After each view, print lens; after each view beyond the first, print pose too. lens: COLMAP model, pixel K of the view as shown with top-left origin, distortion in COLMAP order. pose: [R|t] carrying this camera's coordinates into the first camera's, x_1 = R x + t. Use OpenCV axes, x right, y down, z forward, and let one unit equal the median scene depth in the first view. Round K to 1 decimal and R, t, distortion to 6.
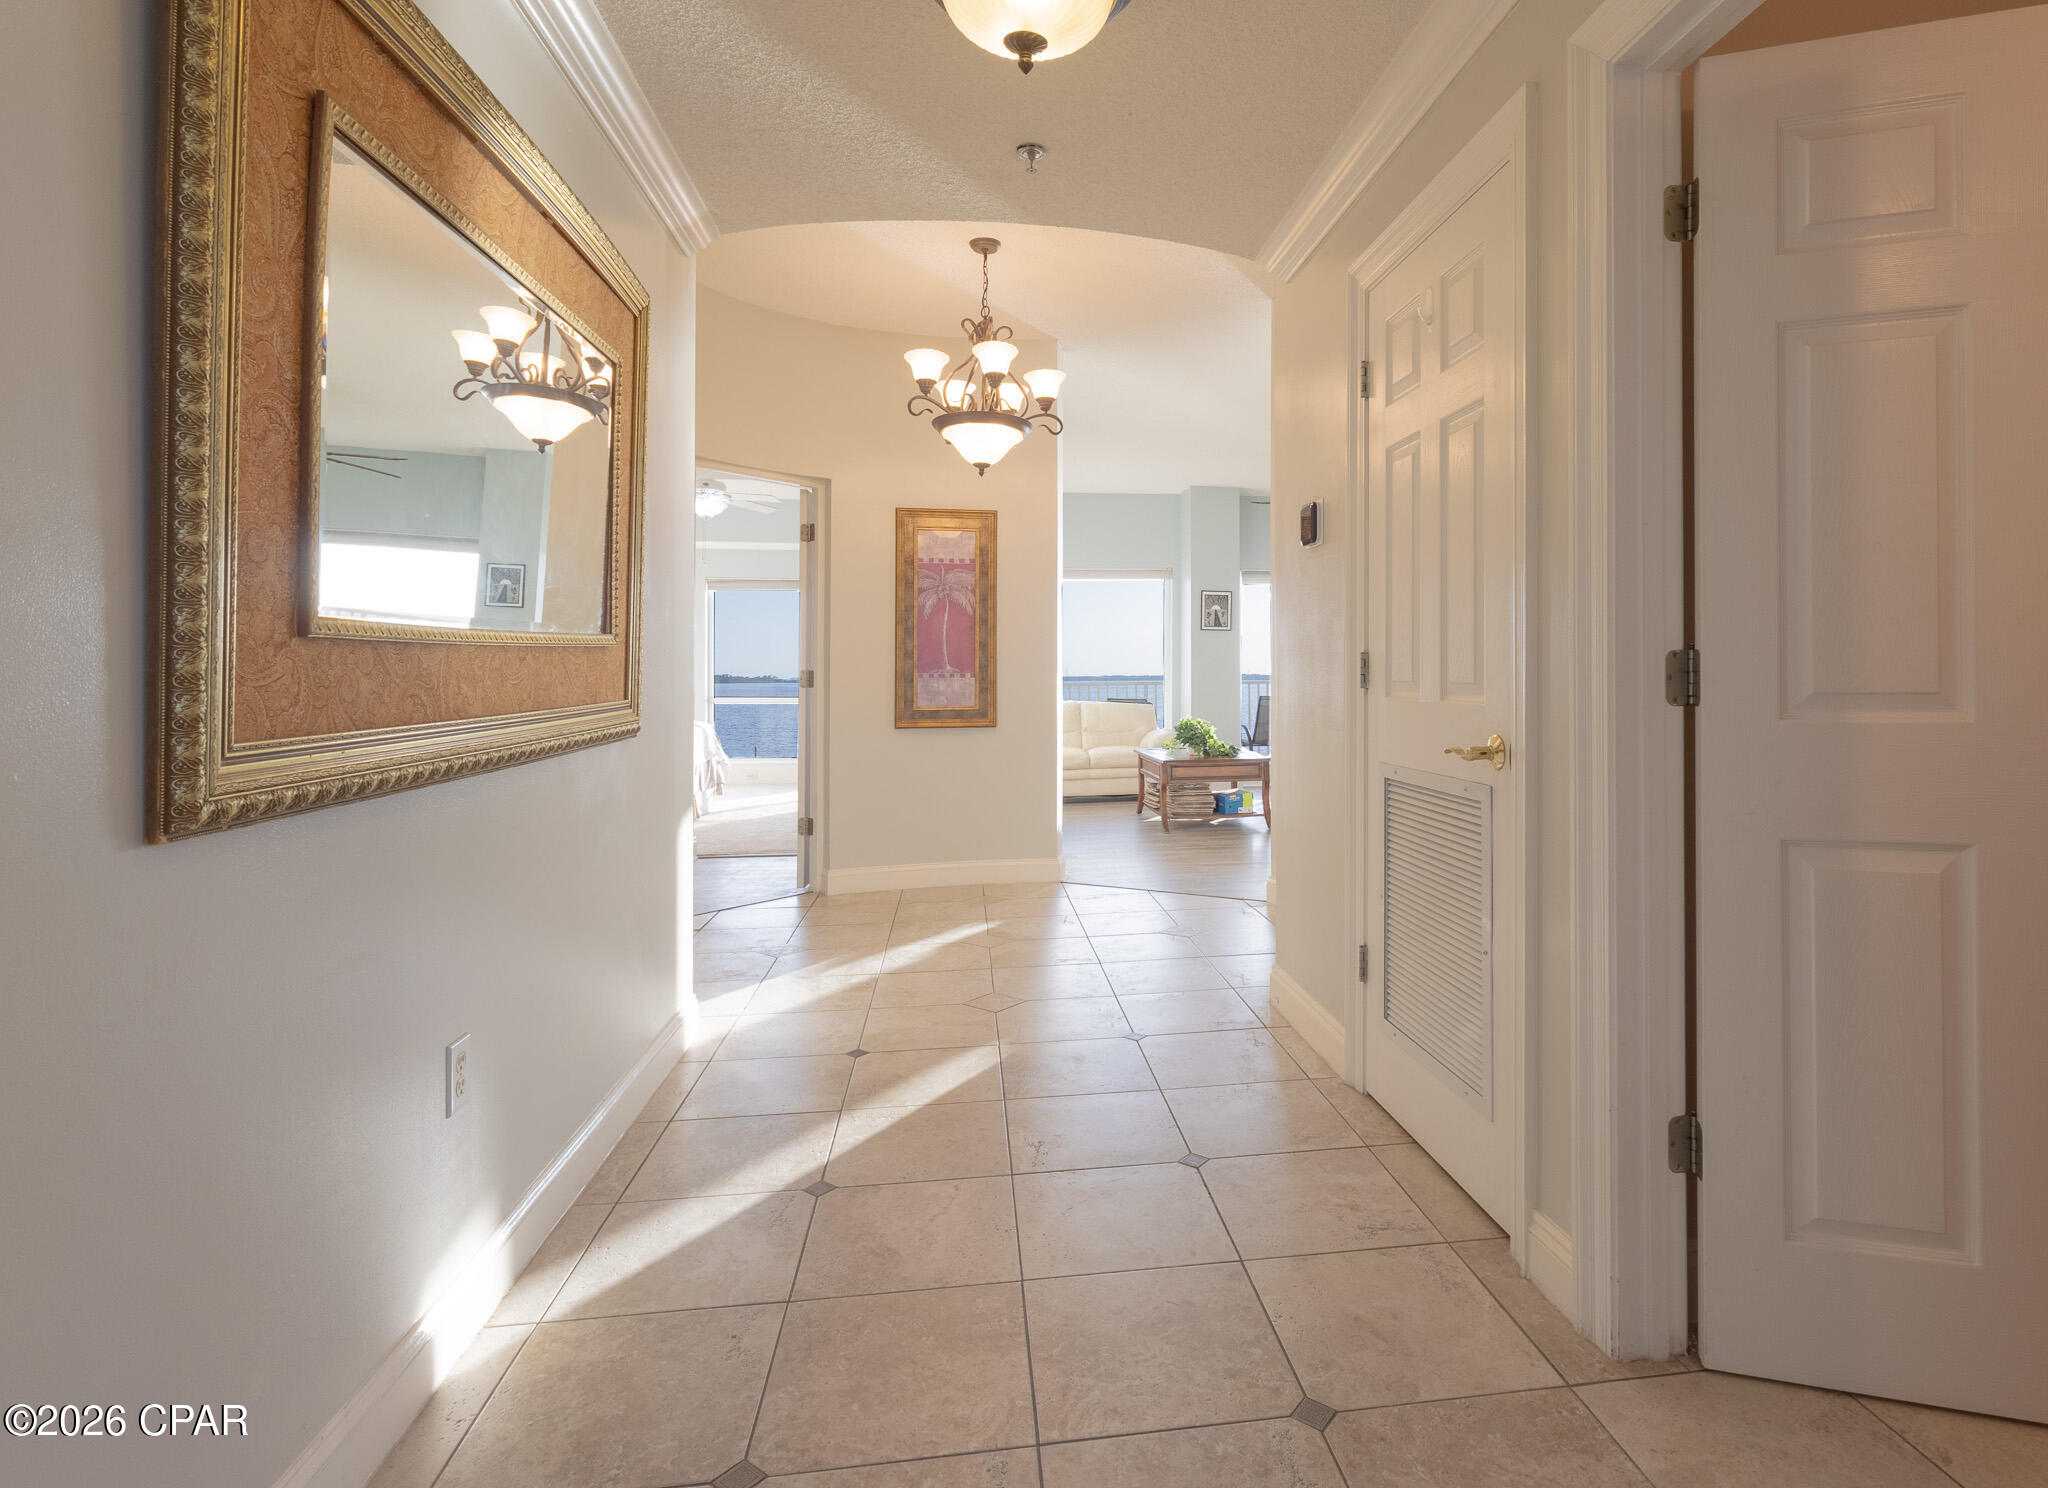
lens RADIAL K [[1066.2, 0, 1146.6], [0, 1066.2, 639.0], [0, 0, 1]] dist [-0.000498, -0.000060]
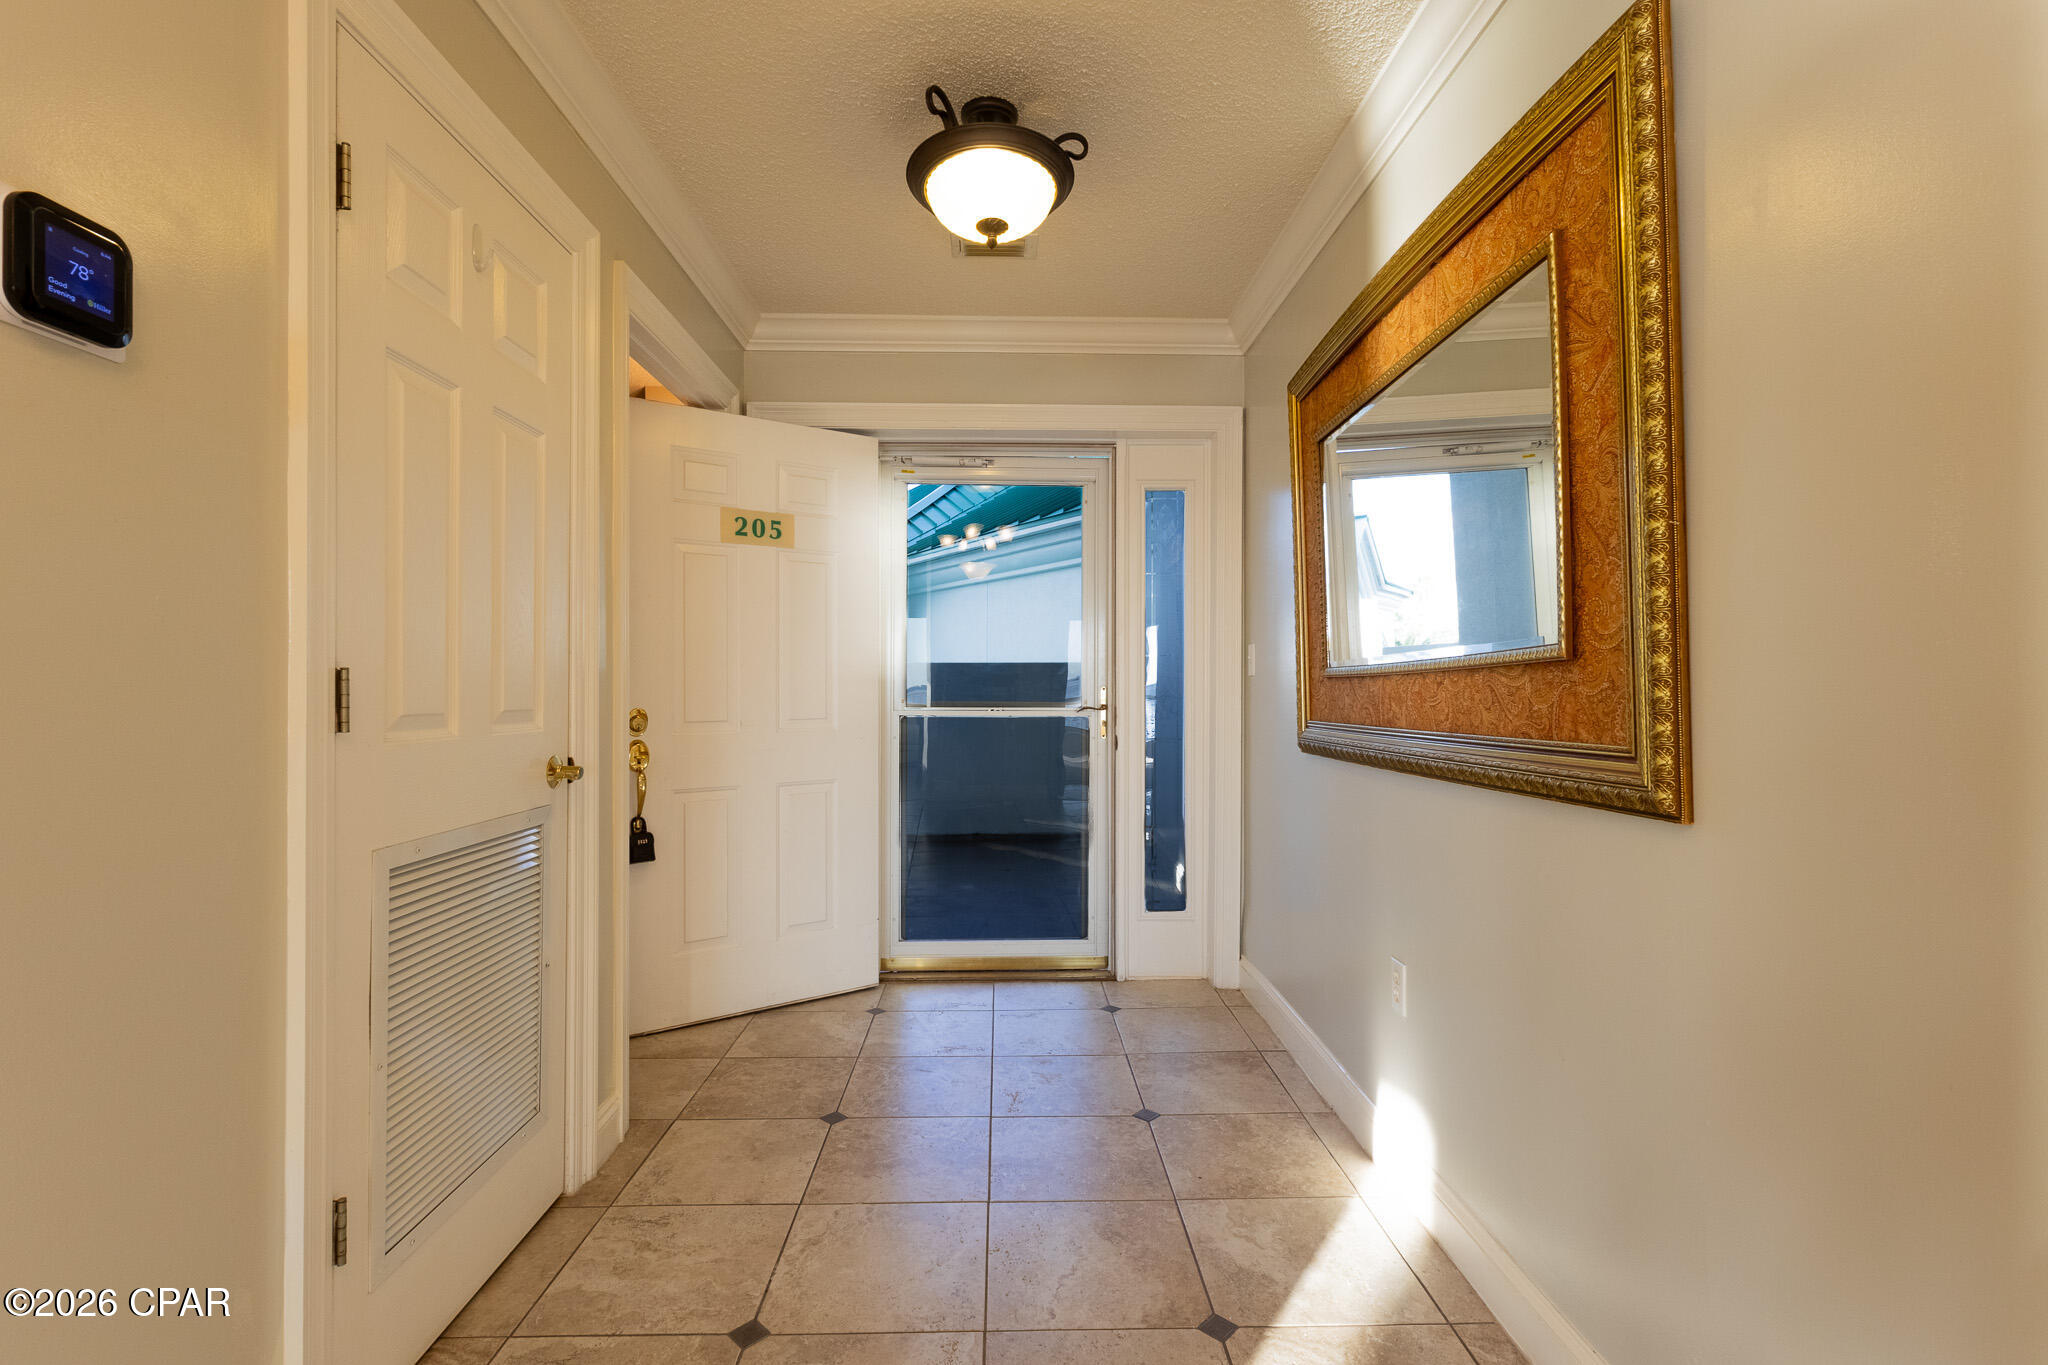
lens RADIAL K [[934.7, 0, 1021.4], [0, 934.7, 679.2], [0, 0, 1]] dist [0.003467, 0.001313]
pose [[-0.988648, 0.002998, 0.150221, -0.325086], [-0.002795, 0.999261, -0.038338, 0.055835], [-0.150225, -0.038322, -0.987909, 2.136994]]
